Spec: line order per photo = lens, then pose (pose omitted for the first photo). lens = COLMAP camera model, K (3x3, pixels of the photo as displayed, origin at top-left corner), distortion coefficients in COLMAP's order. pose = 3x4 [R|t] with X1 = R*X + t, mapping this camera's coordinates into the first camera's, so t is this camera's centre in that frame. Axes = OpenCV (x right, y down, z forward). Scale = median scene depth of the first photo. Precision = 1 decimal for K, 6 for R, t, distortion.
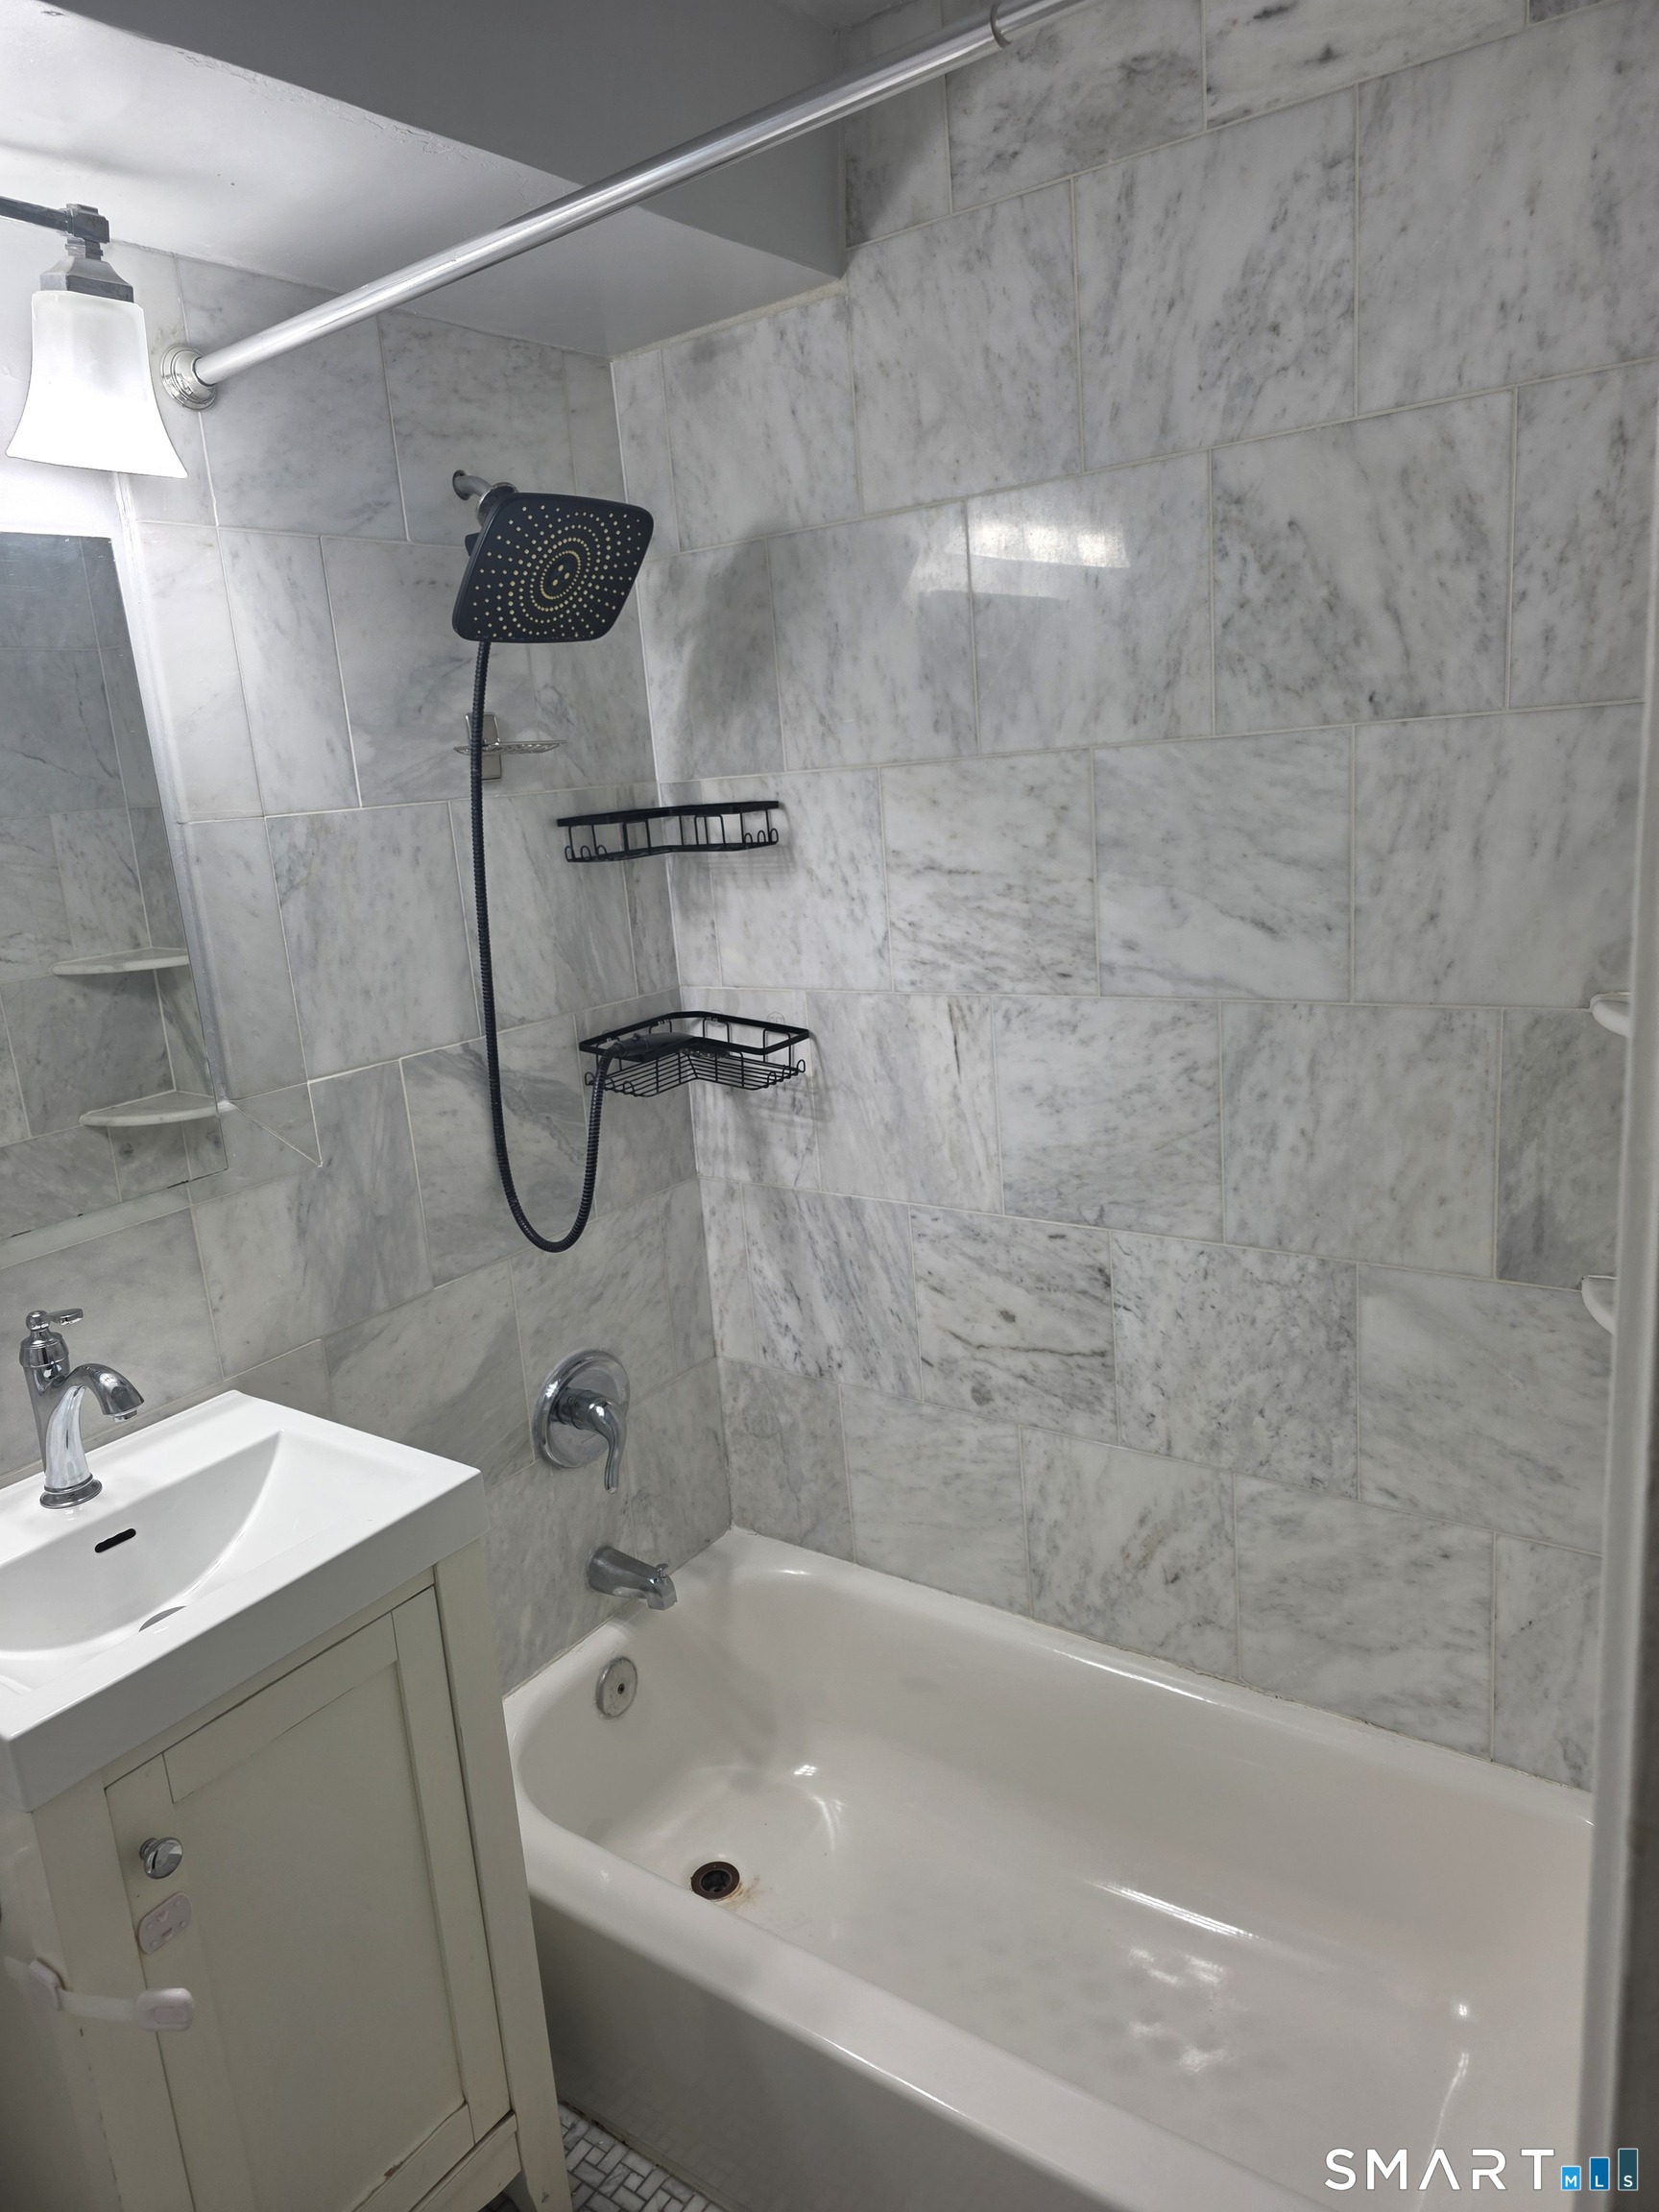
lens RADIAL K [[1489.8, 0, 816.7], [0, 1489.8, 1098.7], [0, 0, 1]] dist [0.043025, -0.036664]
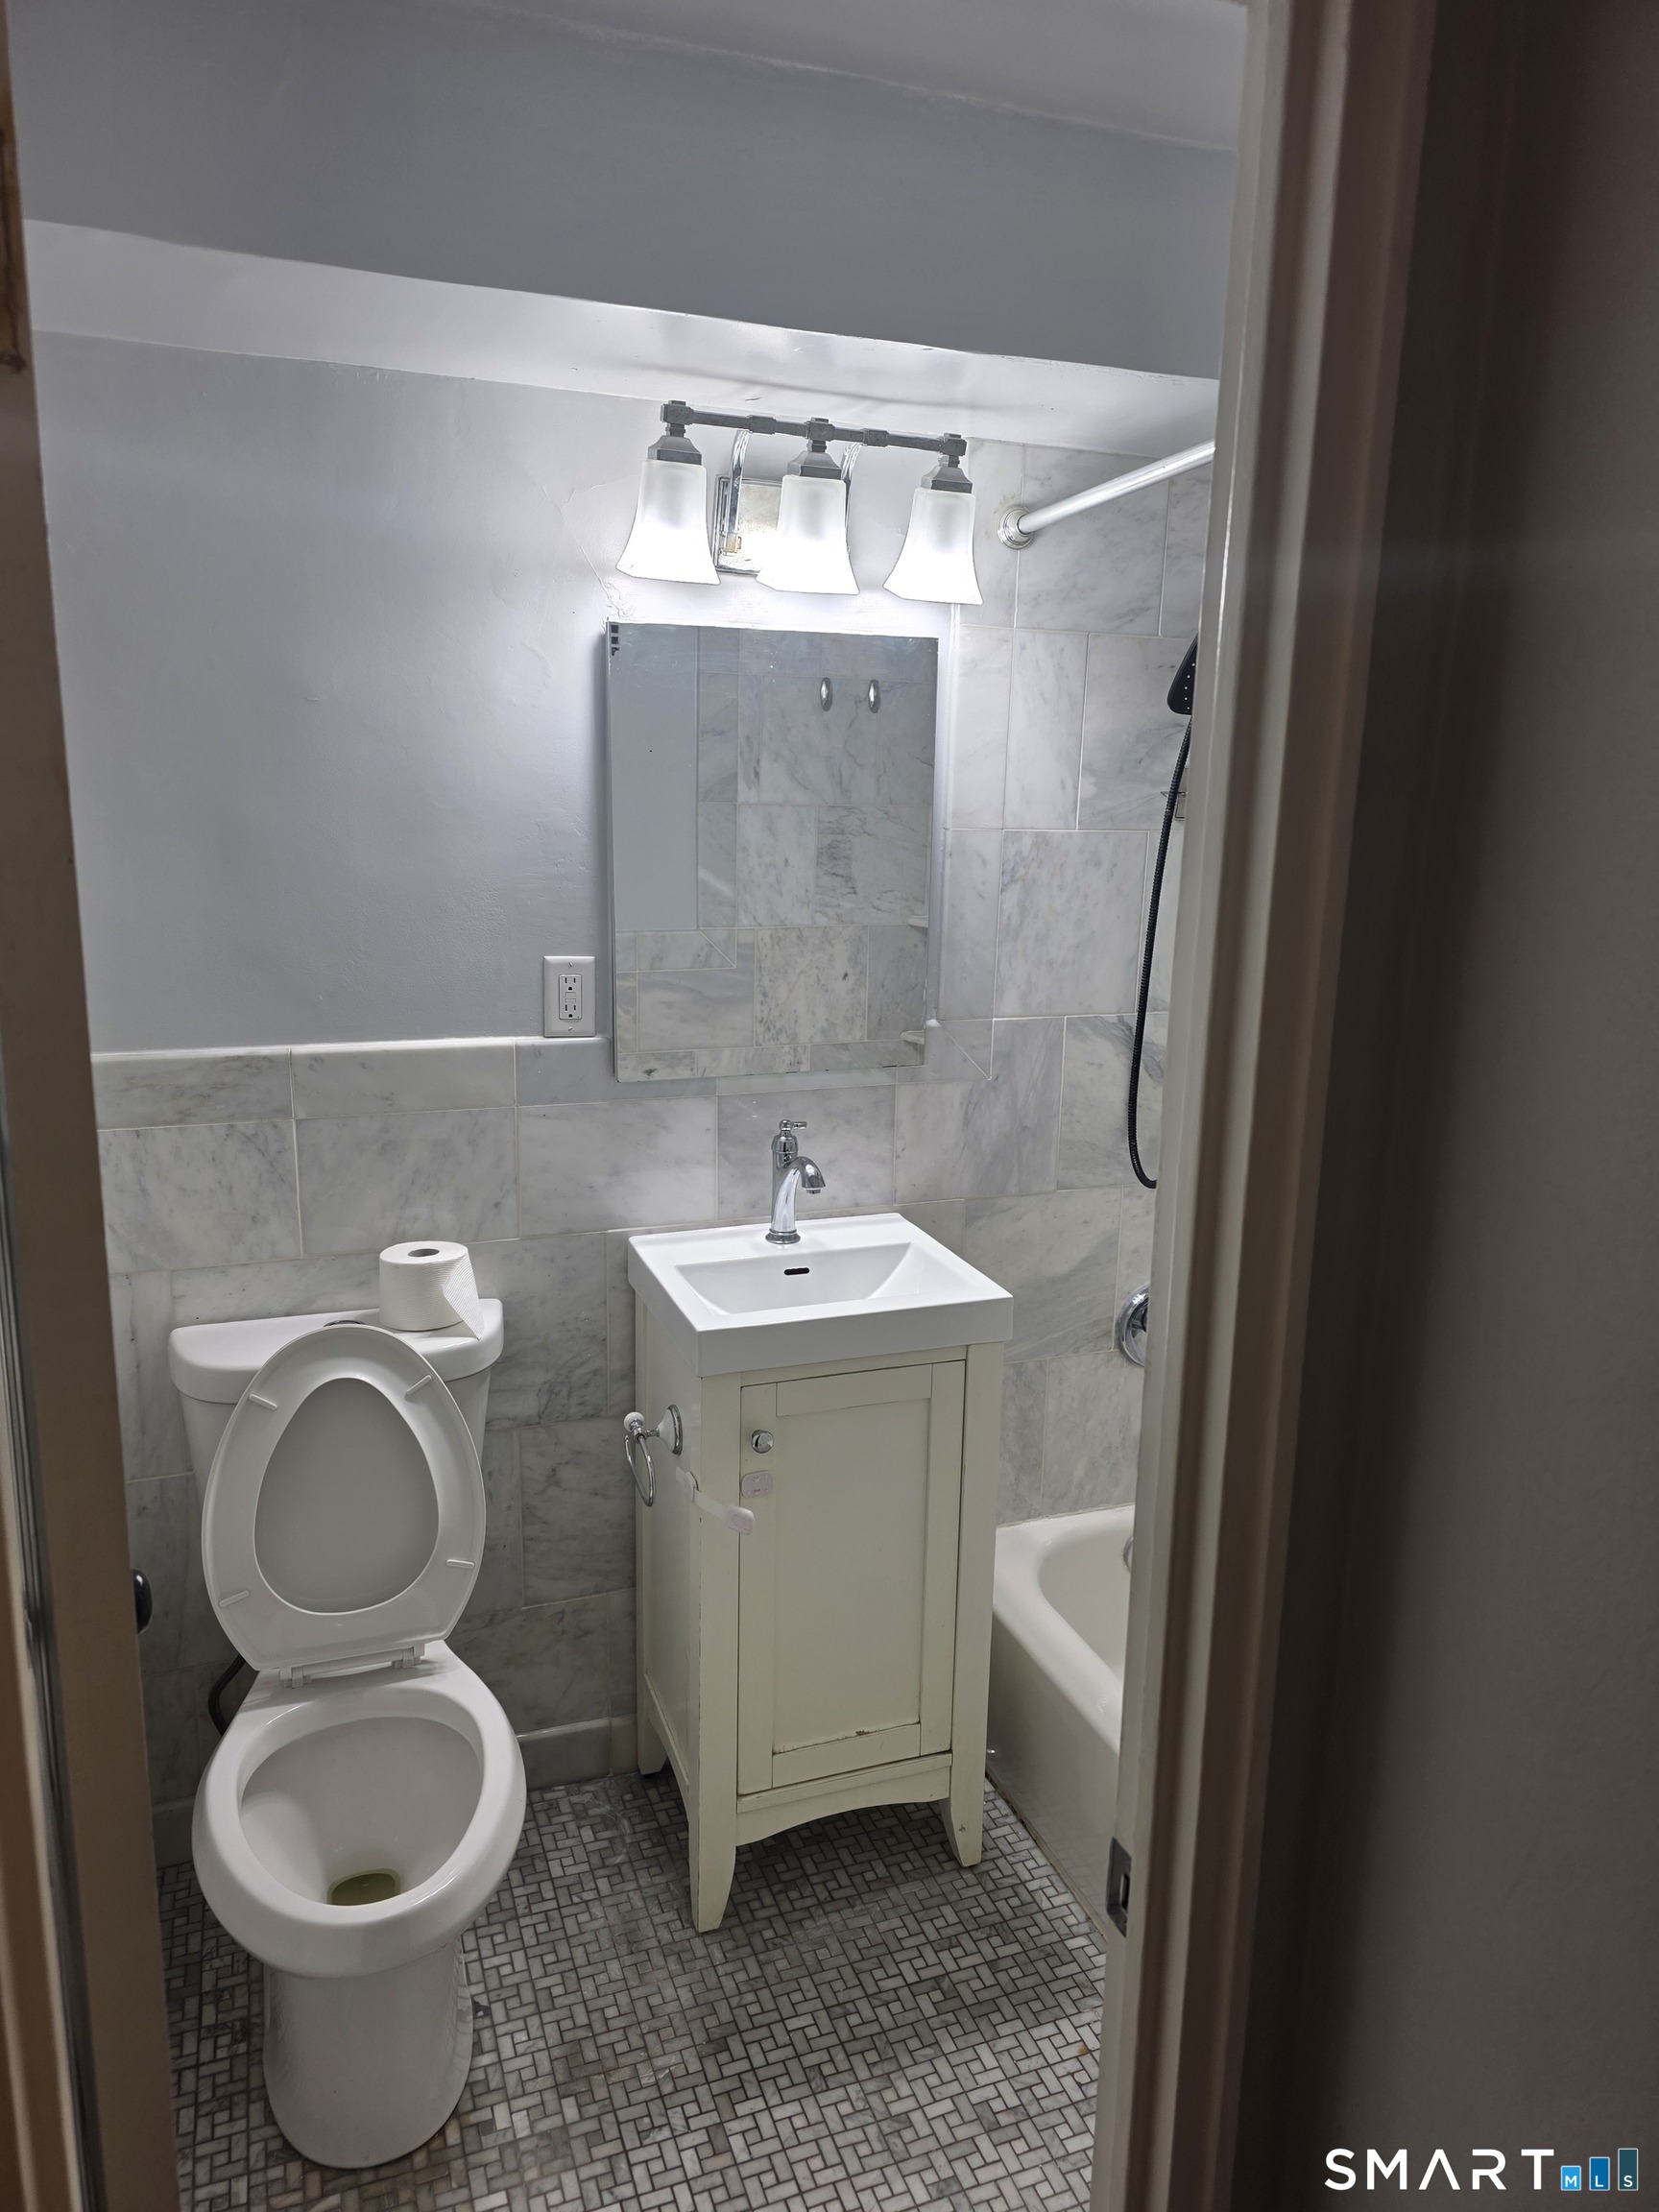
lens RADIAL K [[1489.8, 0, 838.3], [0, 1489.8, 1110.1], [0, 0, 1]] dist [0.043025, -0.036664]
pose [[0.826872, 0.213099, -0.520453, 0.287144], [-0.212793, 0.975178, 0.061210, 0.018049], [0.520578, 0.060136, 0.851694, -0.265761]]
